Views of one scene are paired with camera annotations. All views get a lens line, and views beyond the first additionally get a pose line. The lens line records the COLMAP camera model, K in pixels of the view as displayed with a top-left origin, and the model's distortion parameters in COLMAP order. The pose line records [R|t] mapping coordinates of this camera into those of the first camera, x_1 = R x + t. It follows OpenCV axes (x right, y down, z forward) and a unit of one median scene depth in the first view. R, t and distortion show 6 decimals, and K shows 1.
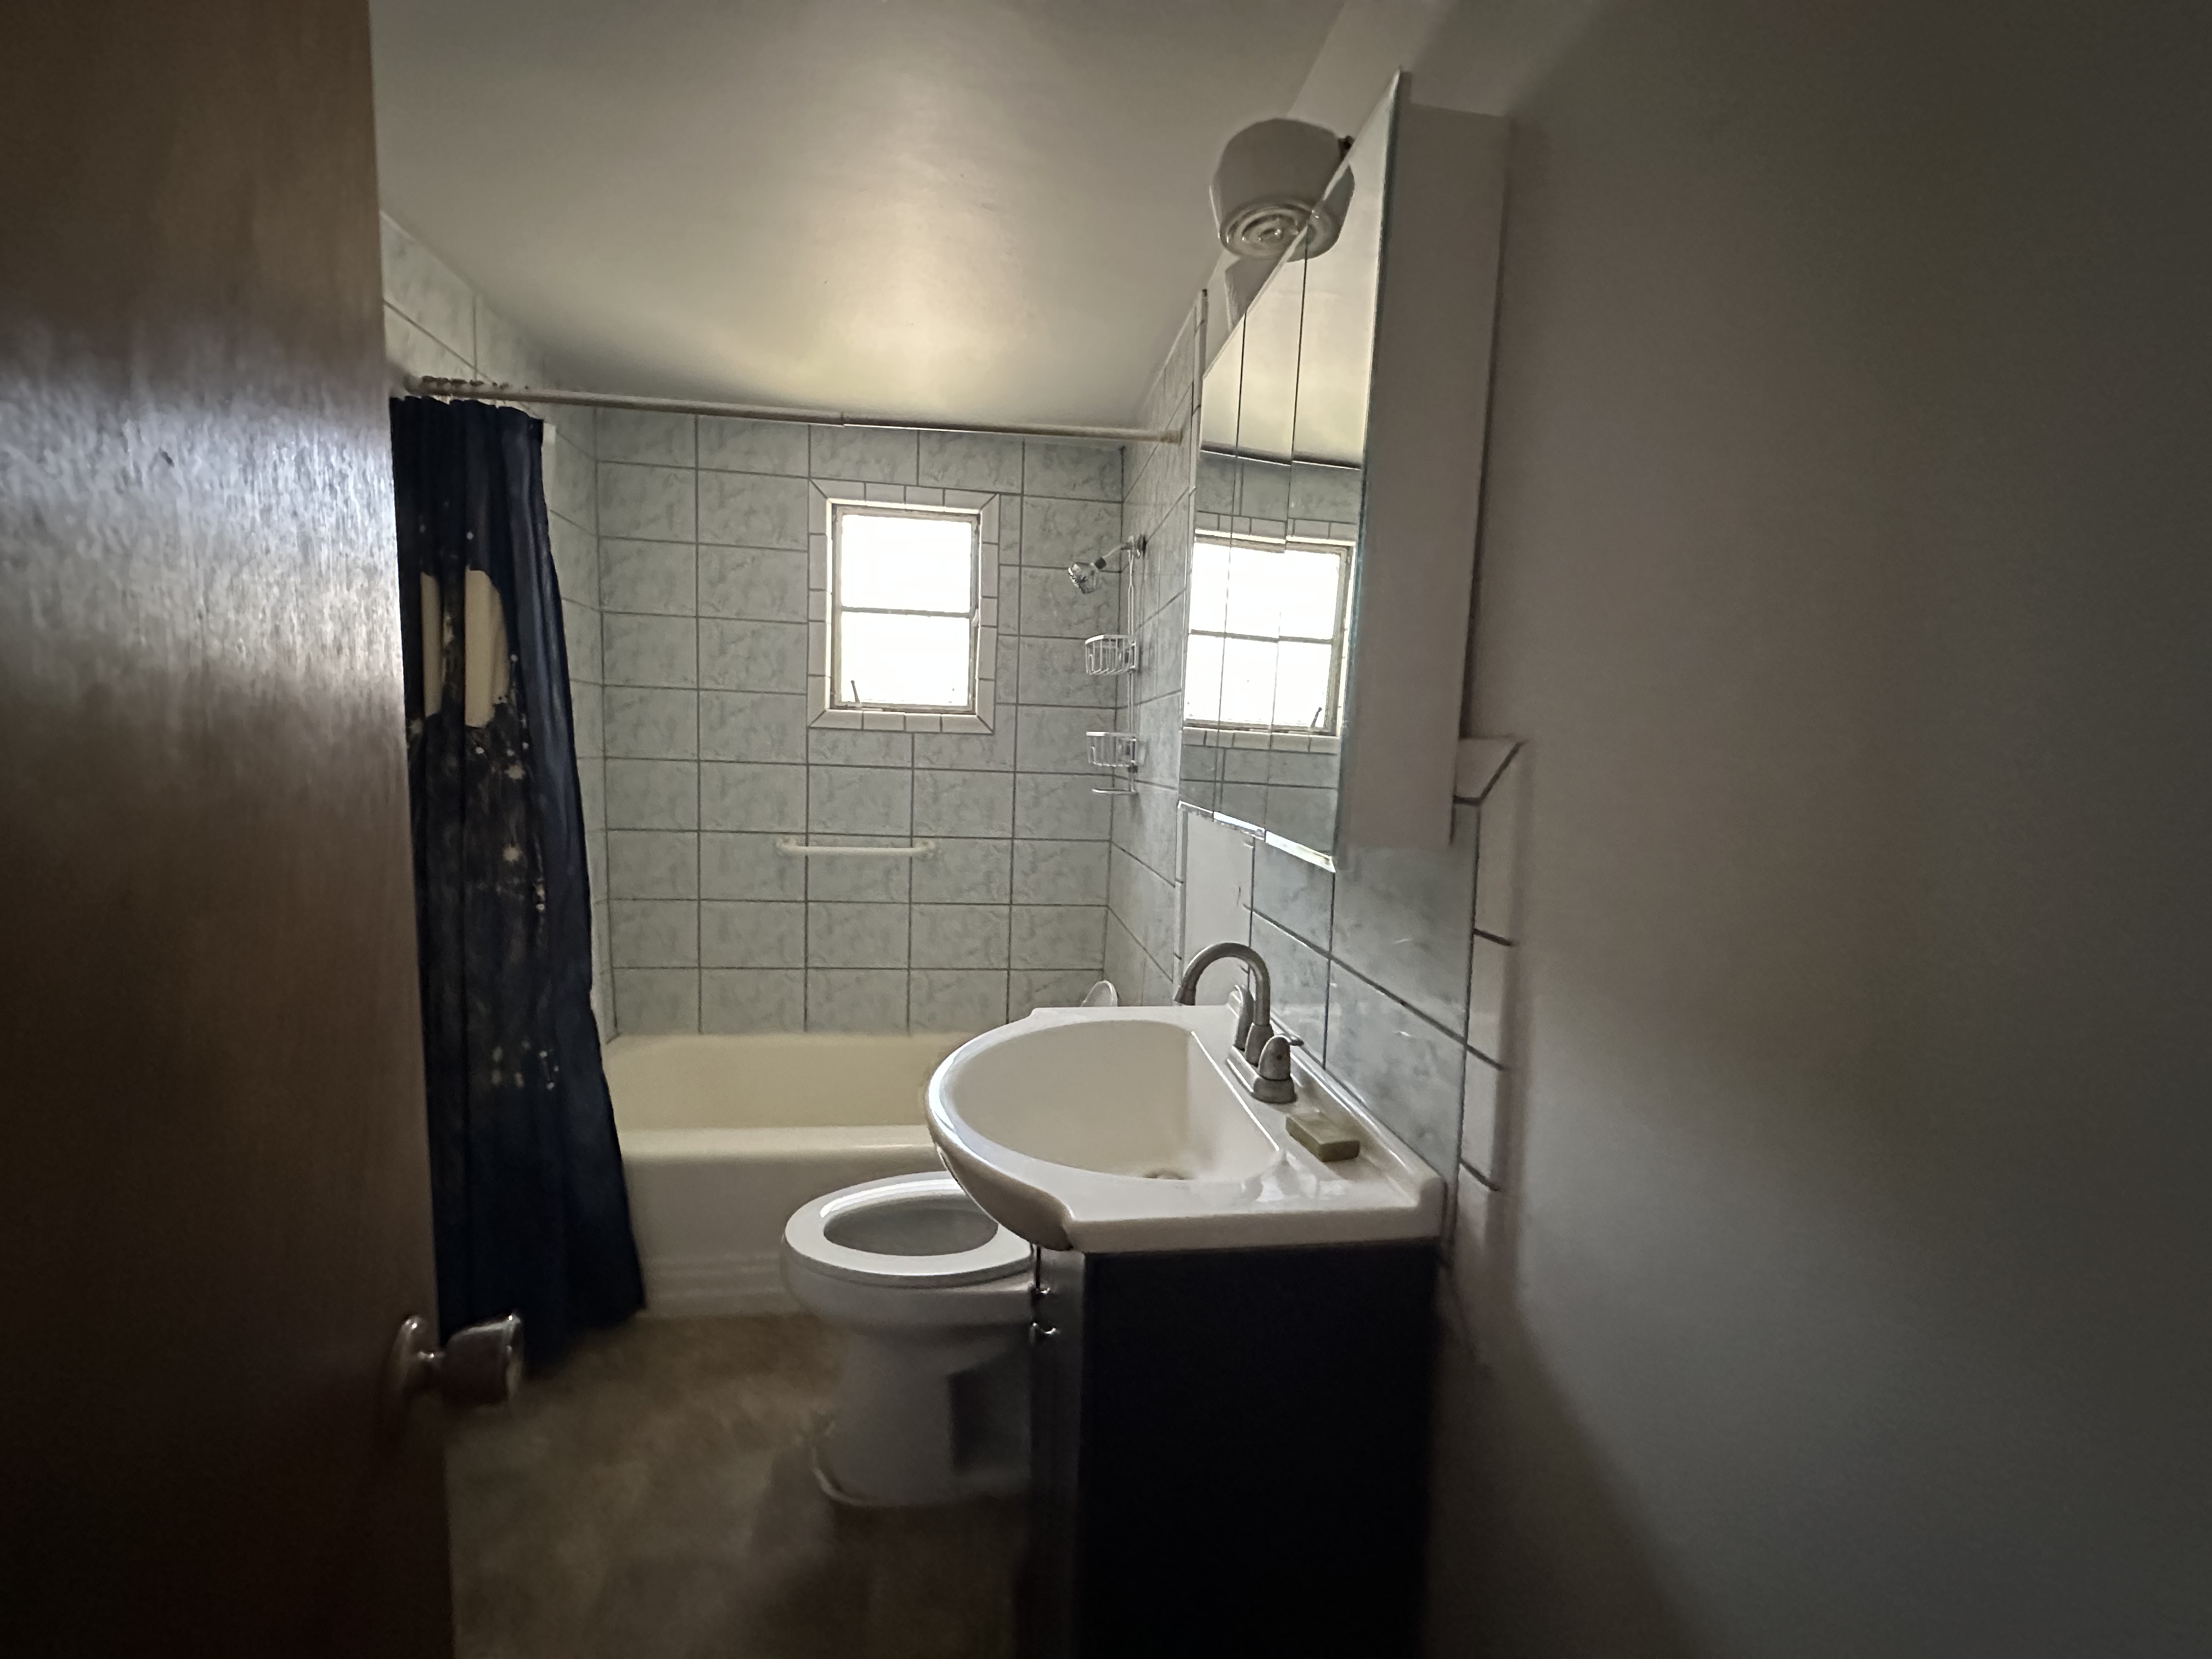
lens RADIAL K [[879.2, 0, 1108.9], [0, 879.2, 825.8], [0, 0, 1]] dist [-0.005458, 0.002425]
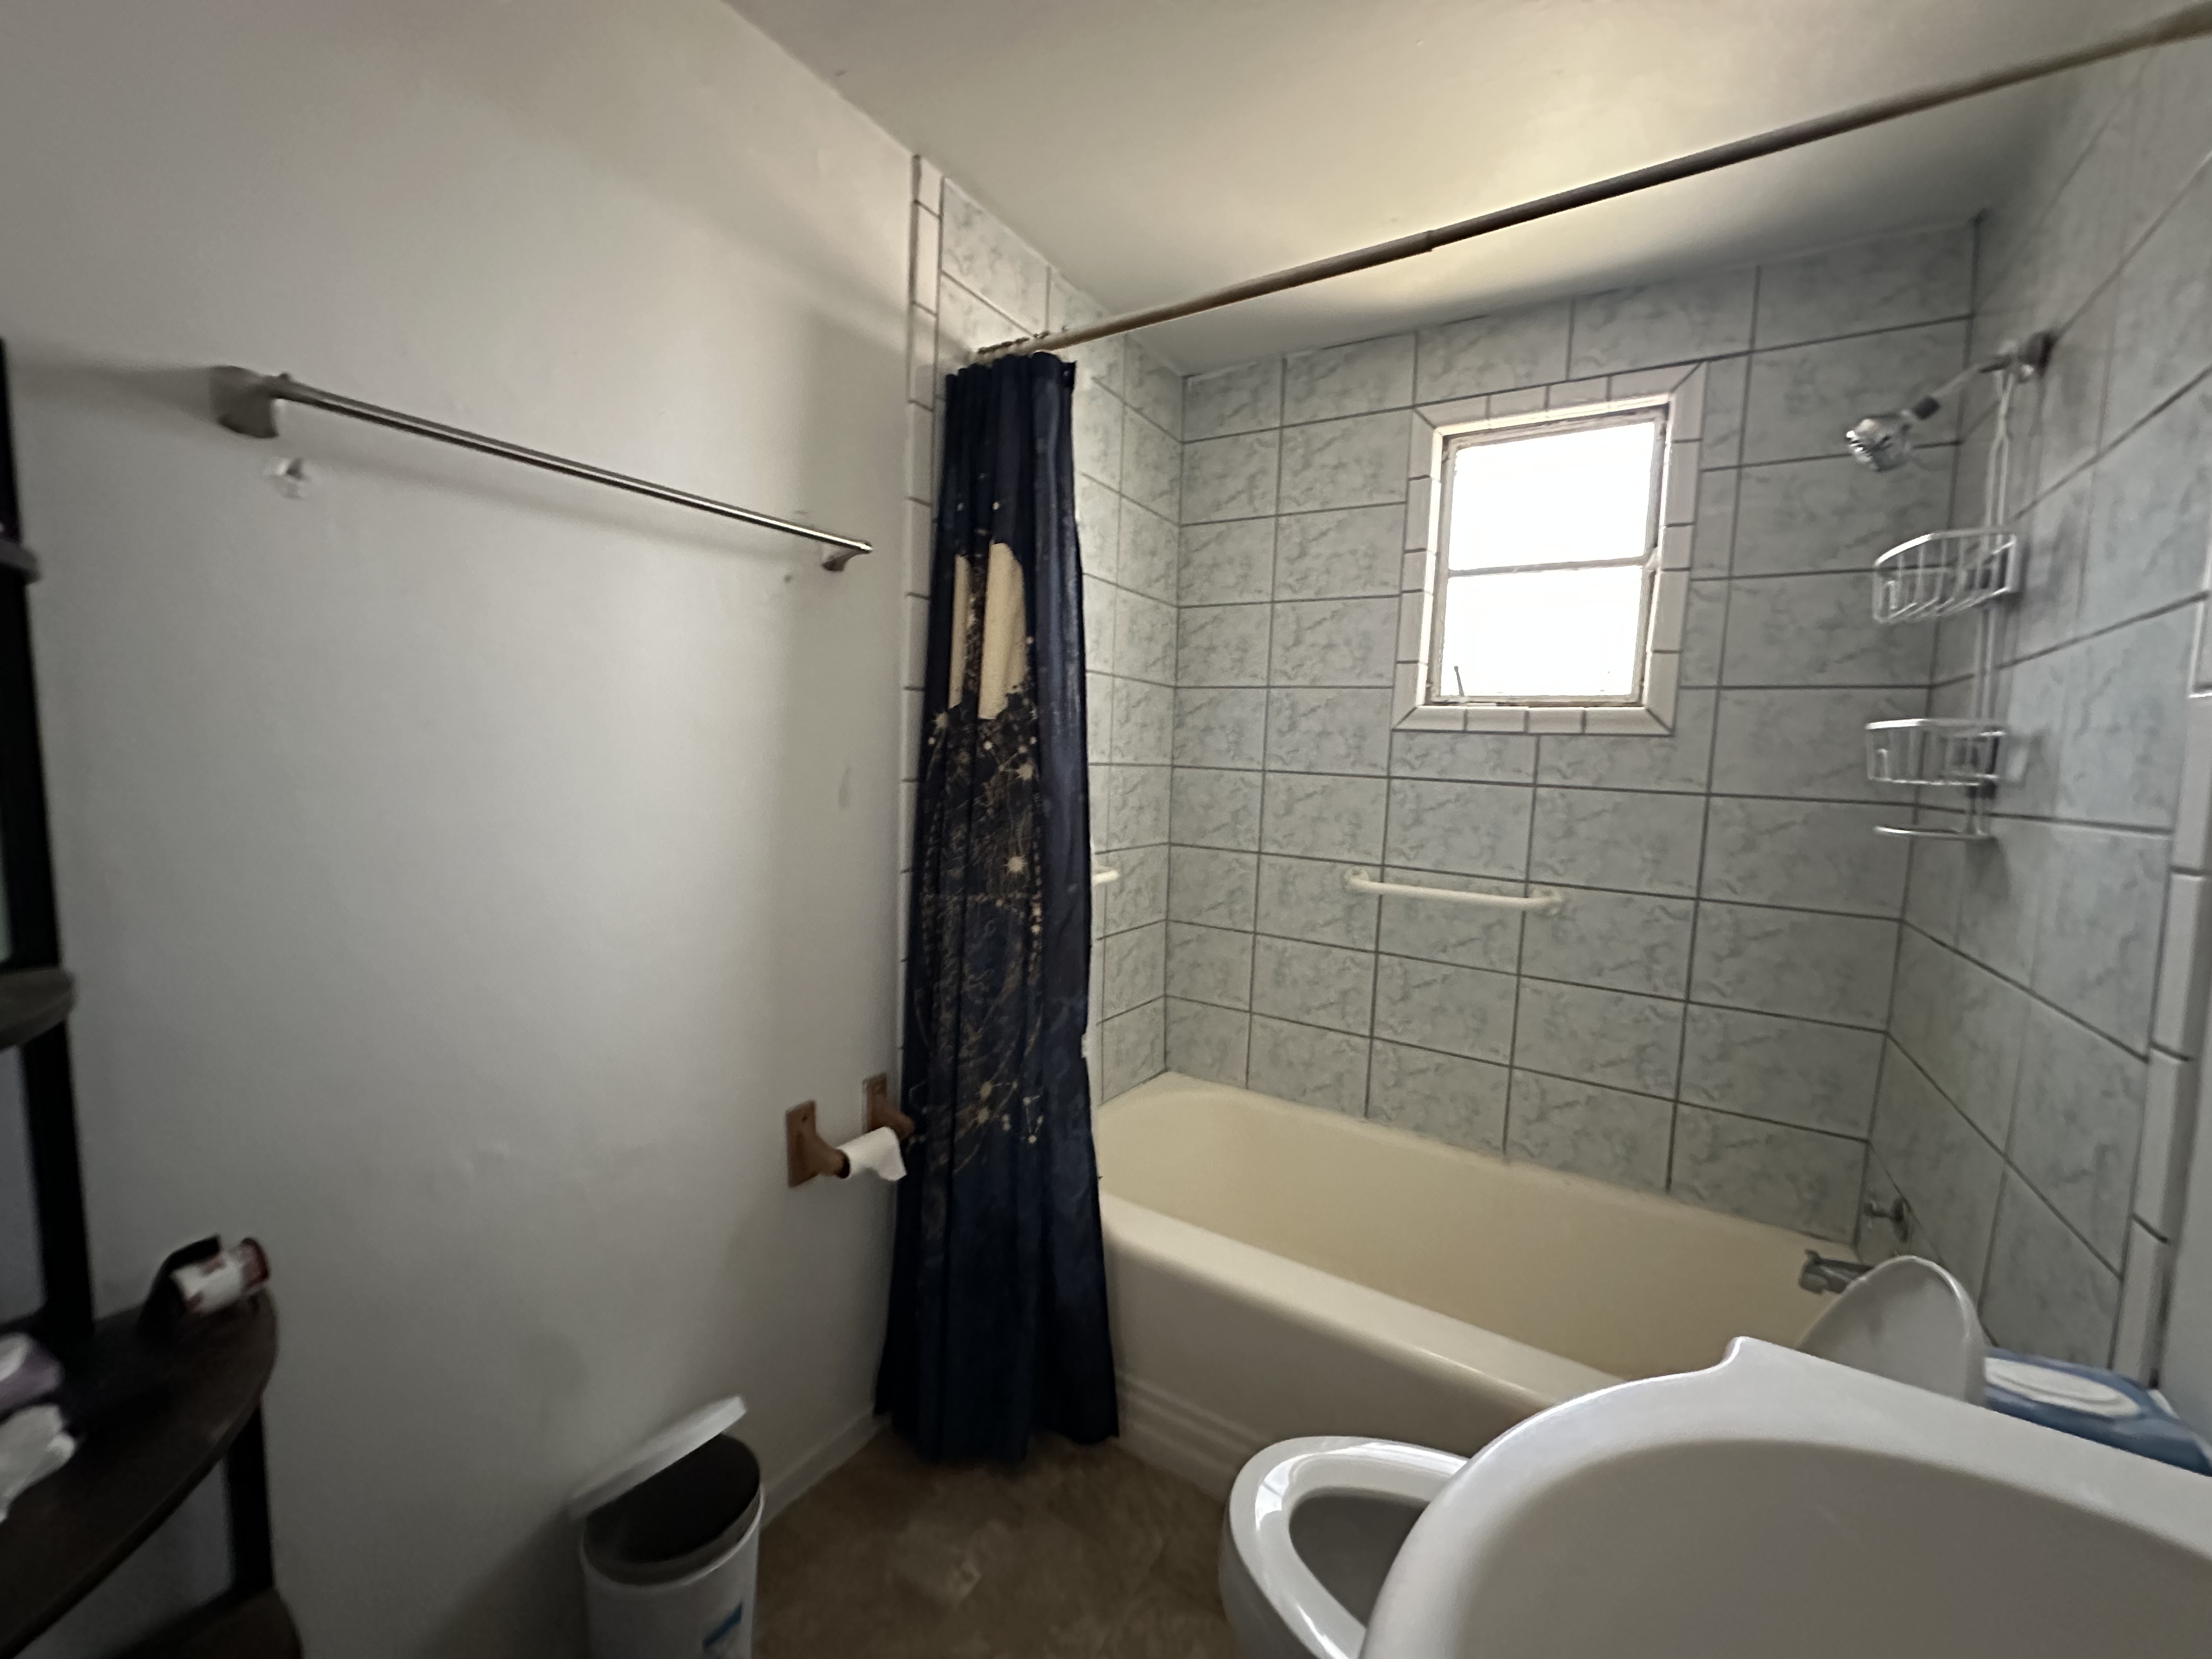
lens RADIAL K [[879.2, 0, 1108.9], [0, 879.2, 825.8], [0, 0, 1]] dist [-0.005458, 0.002425]
pose [[0.762867, 0.049157, -0.644684, -0.031402], [-0.070165, 0.997511, -0.006968, -0.004686], [0.642737, 0.050550, 0.764418, 0.267948]]
